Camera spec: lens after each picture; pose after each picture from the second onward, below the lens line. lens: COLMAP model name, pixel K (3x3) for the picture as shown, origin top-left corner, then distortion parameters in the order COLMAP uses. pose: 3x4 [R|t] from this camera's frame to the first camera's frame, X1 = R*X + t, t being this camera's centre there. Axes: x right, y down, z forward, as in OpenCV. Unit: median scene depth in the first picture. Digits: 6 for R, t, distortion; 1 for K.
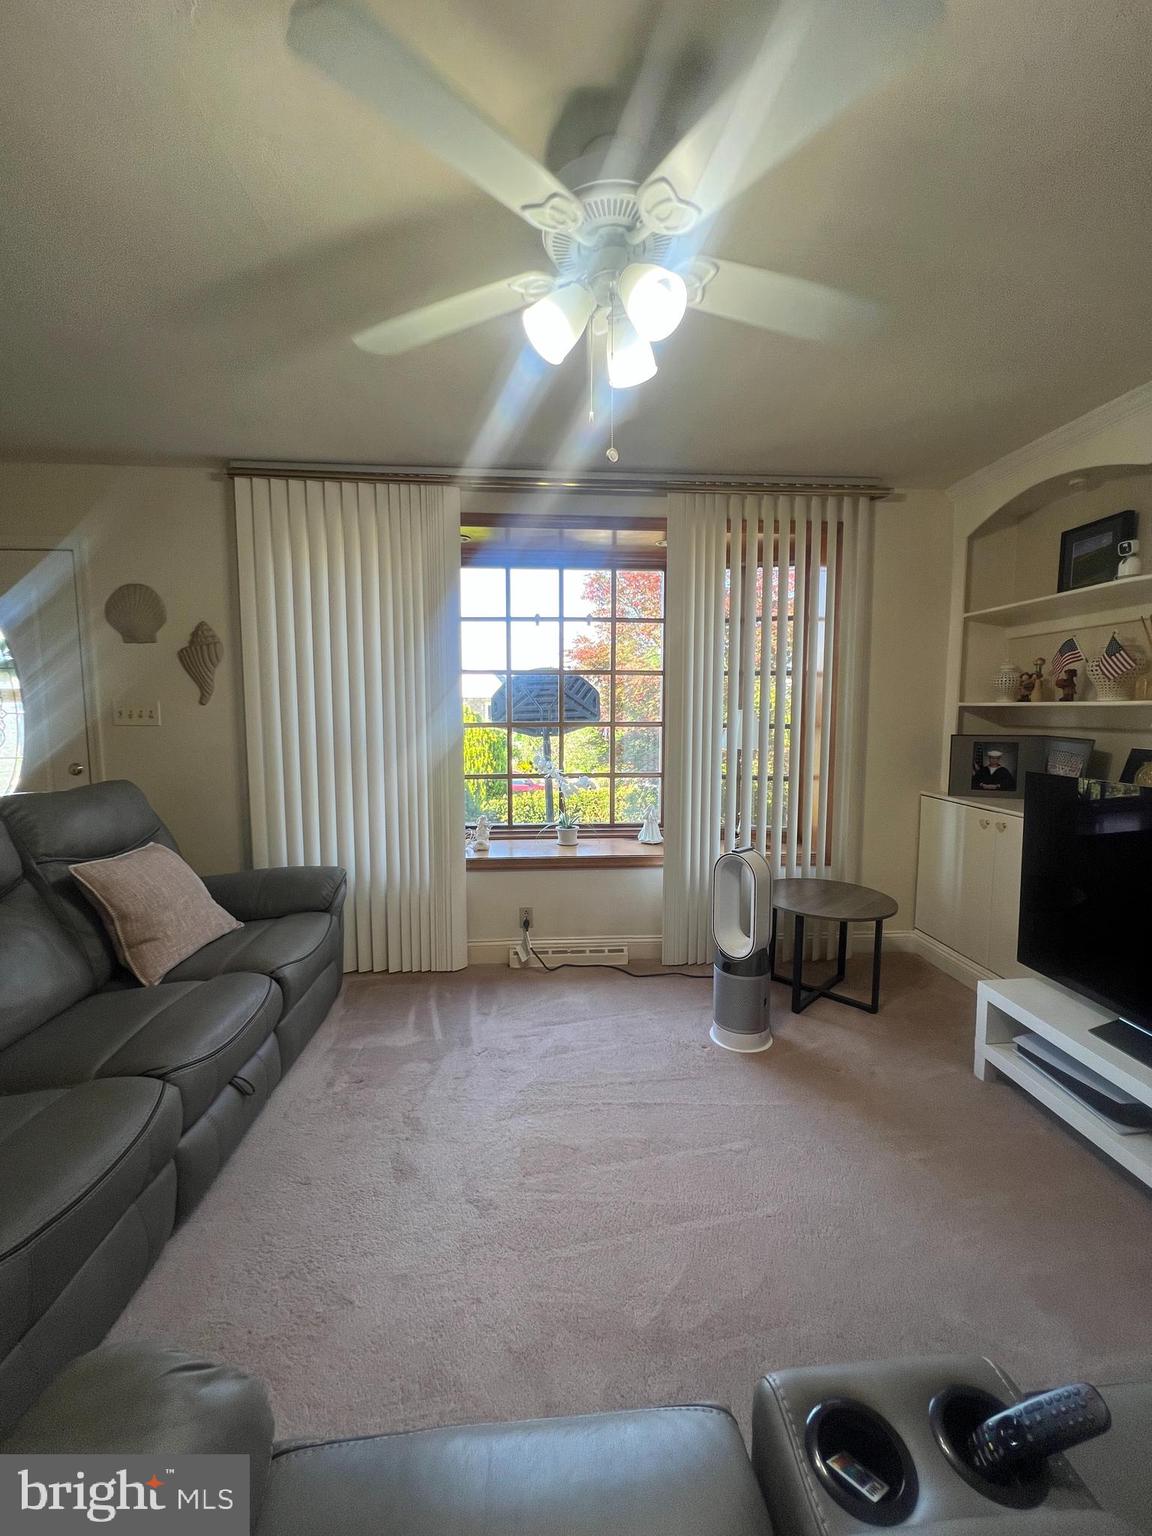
lens RADIAL K [[625.5, 0, 584.7], [0, 625.5, 762.6], [0, 0, 1]] dist [0.022191, -0.000006]
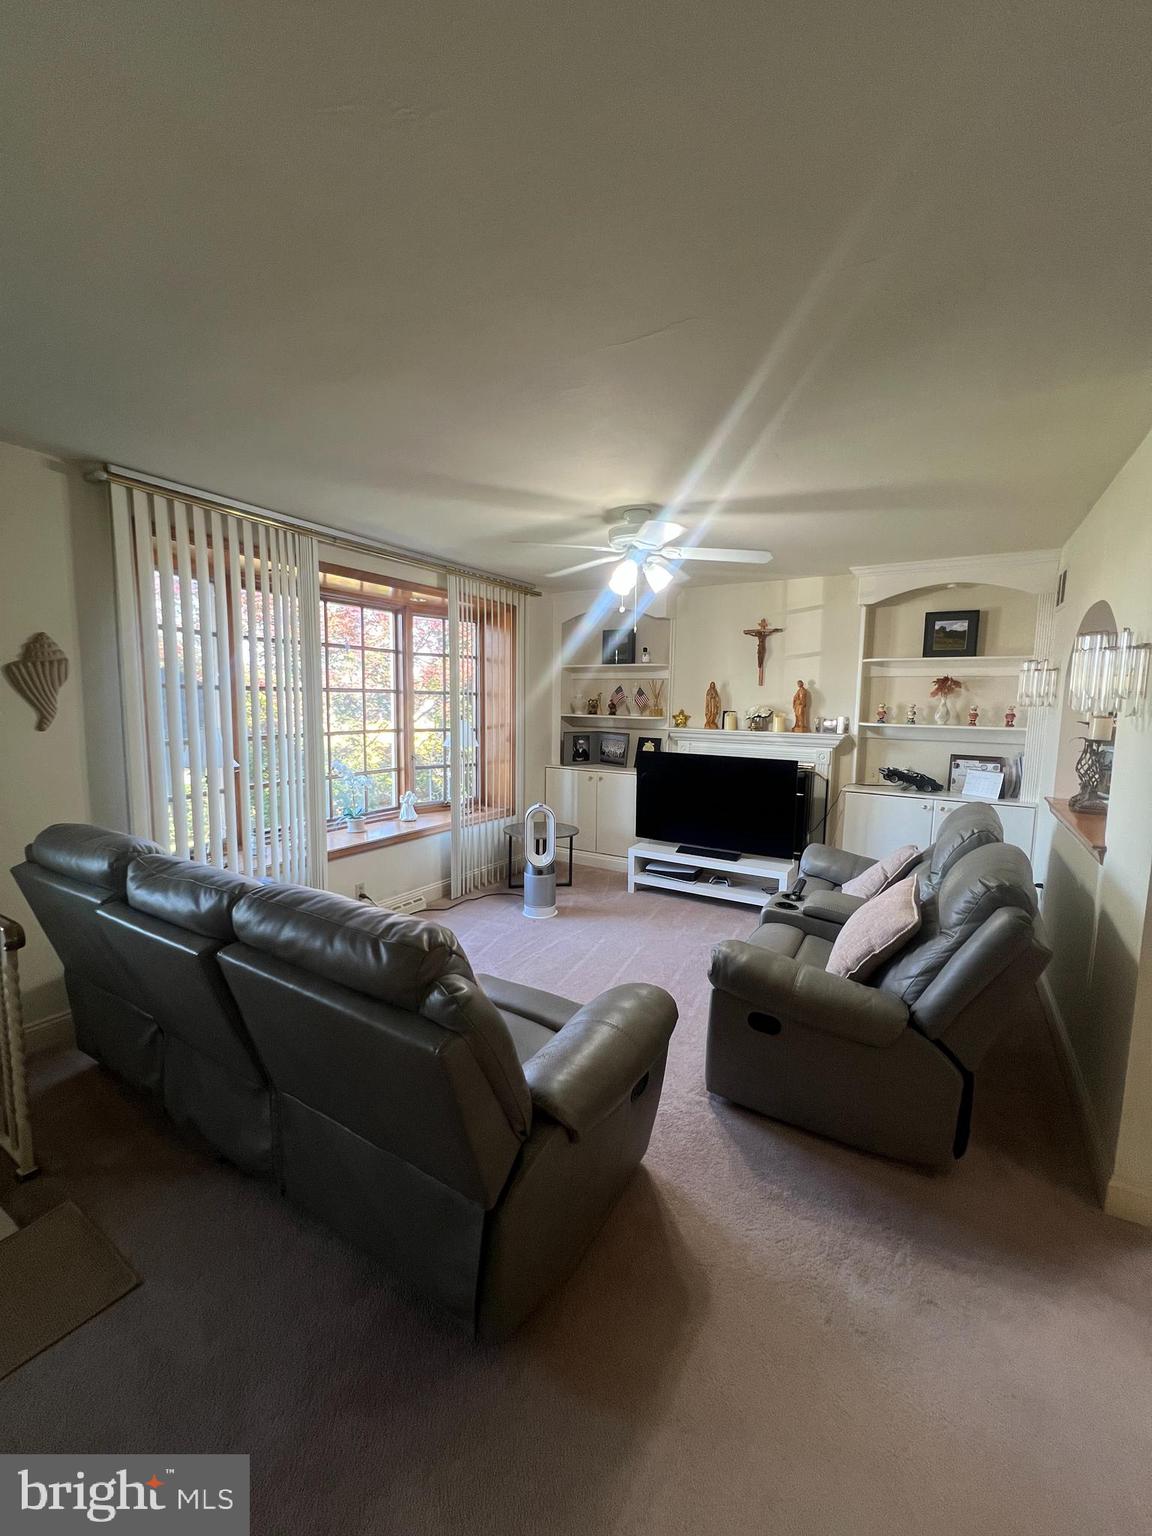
lens RADIAL K [[617.0, 0, 582.6], [0, 617.0, 765.3], [0, 0, 1]] dist [-0.001184, 0.000394]
pose [[0.580113, -0.079525, 0.810644, -0.871149], [0.058440, 0.996721, 0.055959, -0.048333], [-0.812437, 0.014912, 0.582859, -0.078692]]
